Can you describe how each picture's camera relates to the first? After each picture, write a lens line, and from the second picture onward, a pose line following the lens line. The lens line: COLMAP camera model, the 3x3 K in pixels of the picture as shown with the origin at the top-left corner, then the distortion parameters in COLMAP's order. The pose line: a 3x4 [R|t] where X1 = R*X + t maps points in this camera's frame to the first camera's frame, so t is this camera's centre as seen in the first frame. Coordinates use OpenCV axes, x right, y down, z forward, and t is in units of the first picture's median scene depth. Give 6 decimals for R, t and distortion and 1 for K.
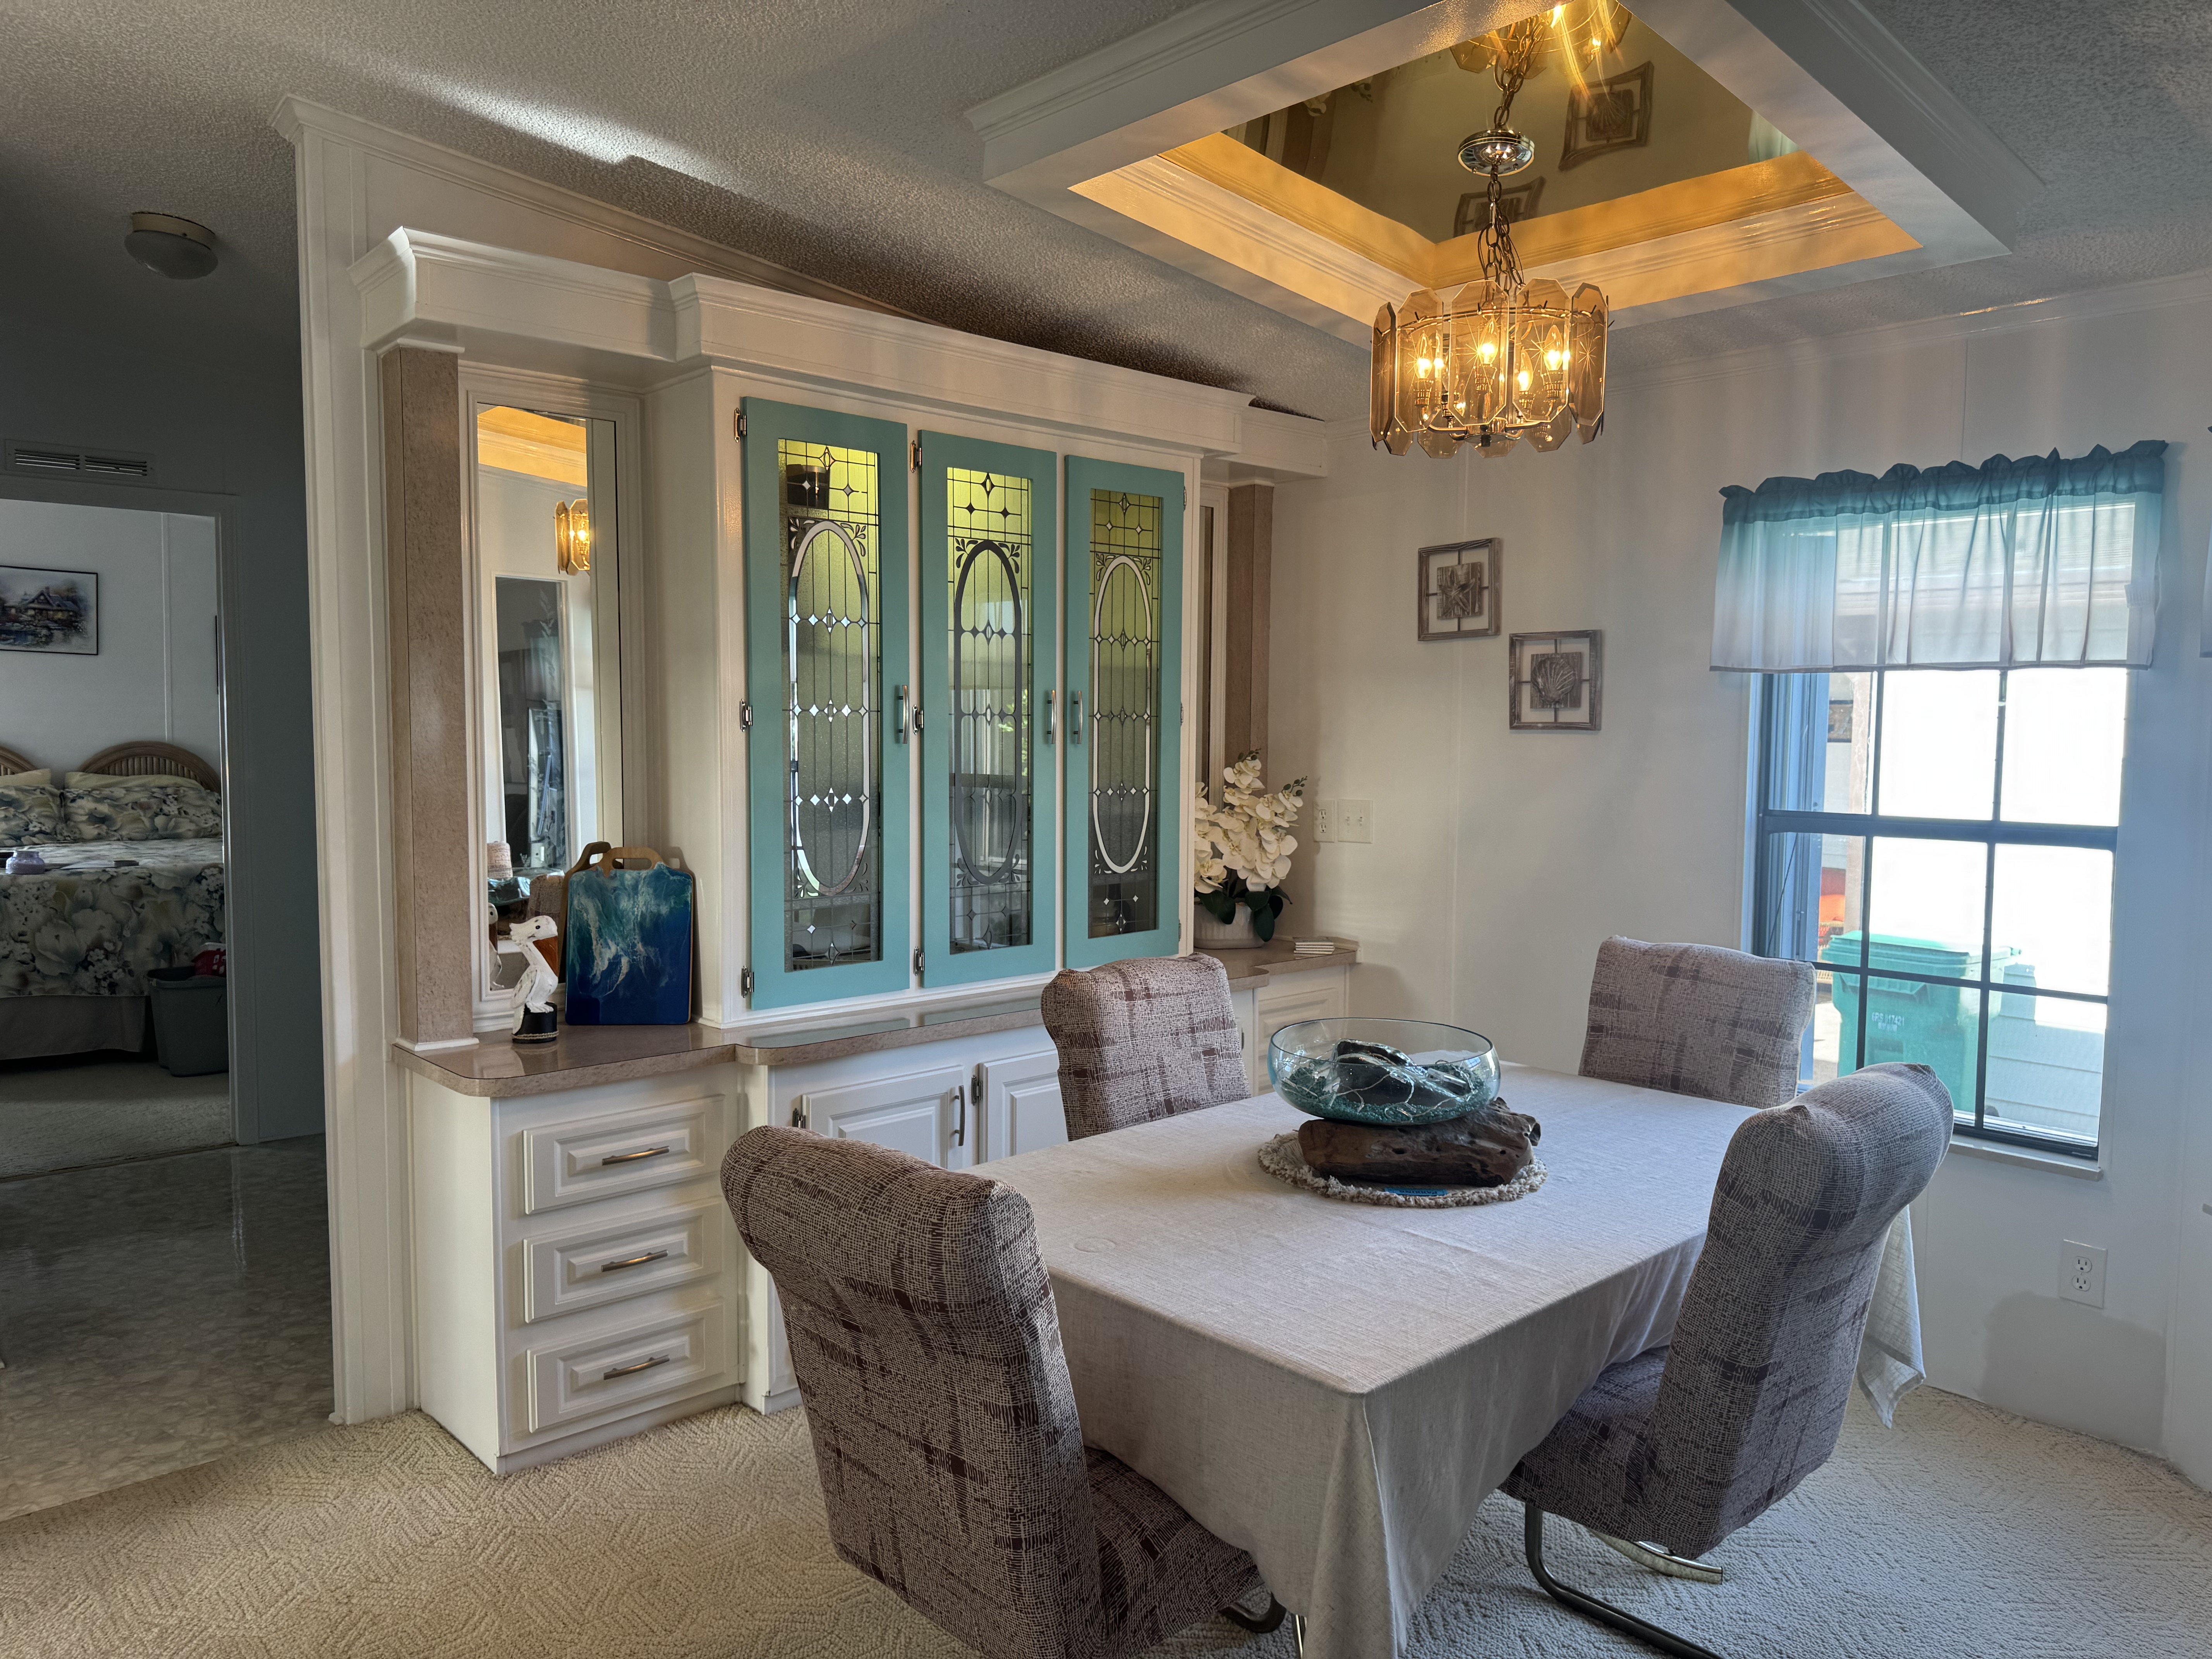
lens RADIAL K [[1568.2, 0, 1121.0], [0, 1568.2, 828.9], [0, 0, 1]] dist [0.051815, -0.059119]
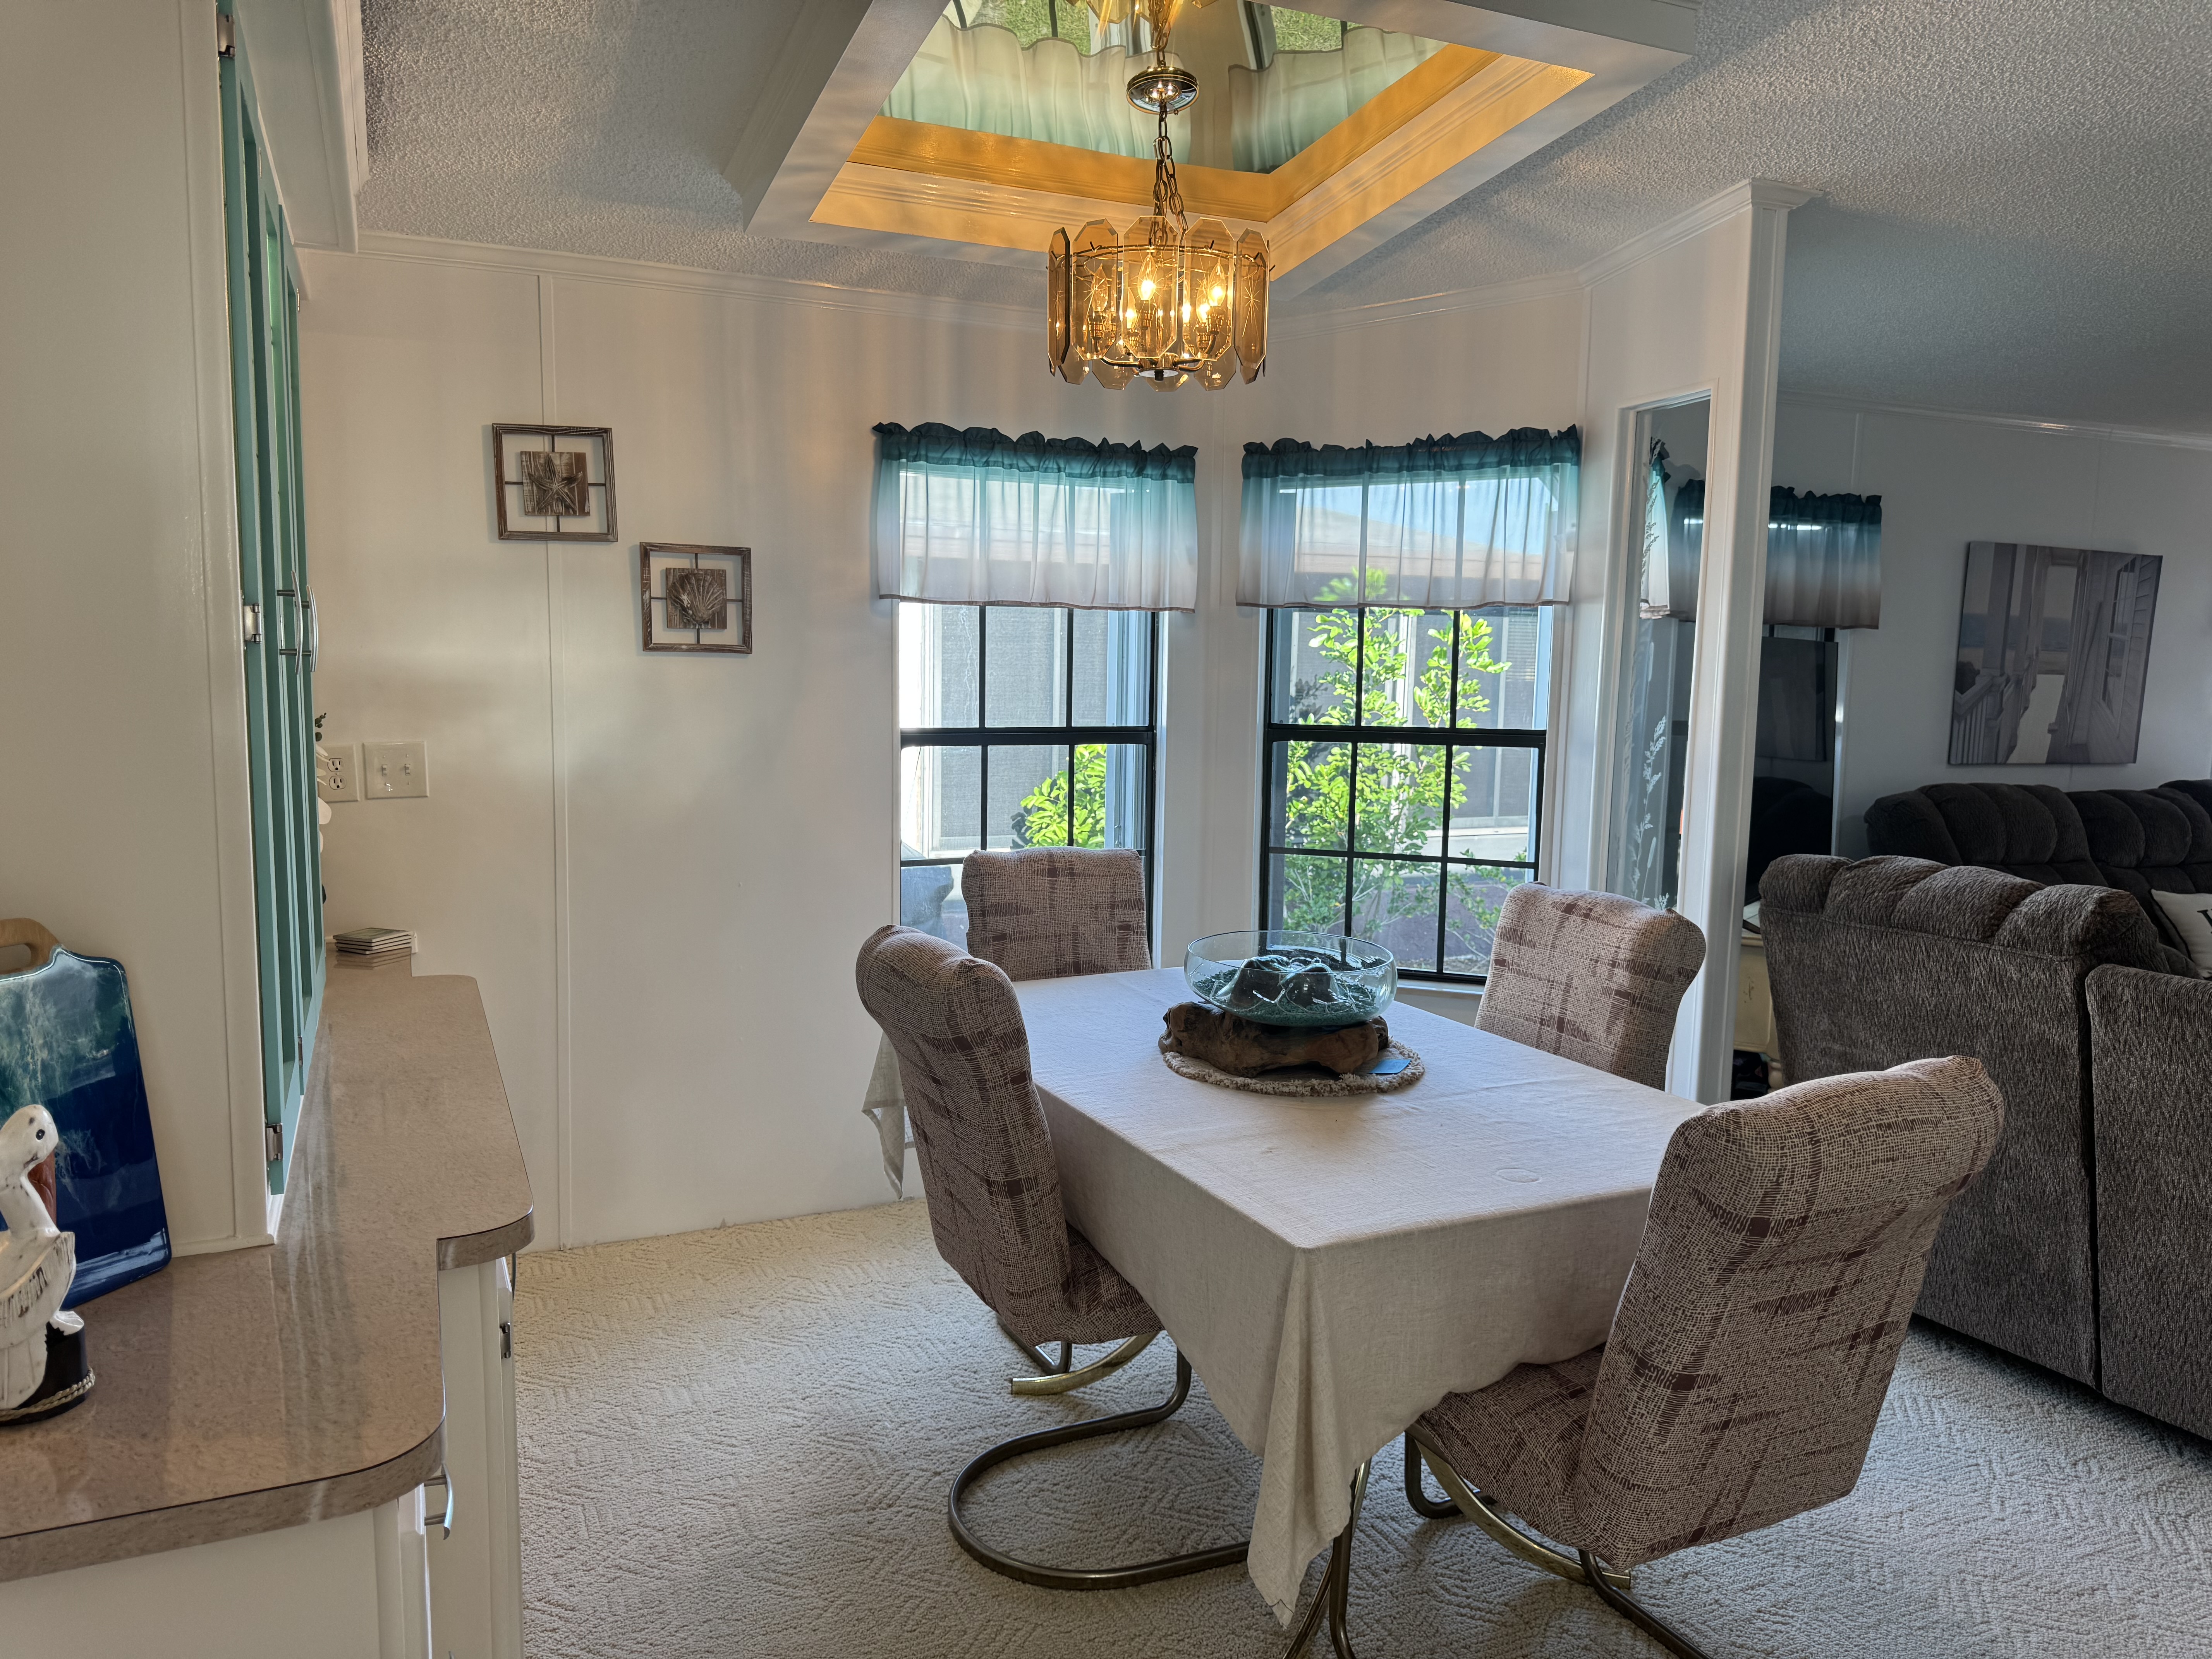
lens RADIAL K [[1568.2, 0, 1082.8], [0, 1568.2, 851.1], [0, 0, 1]] dist [0.051815, -0.059119]
pose [[0.305441, -0.118483, 0.944811, -0.548289], [0.051744, 0.992828, 0.107777, -0.034754], [-0.950804, 0.015969, 0.309381, 0.501406]]
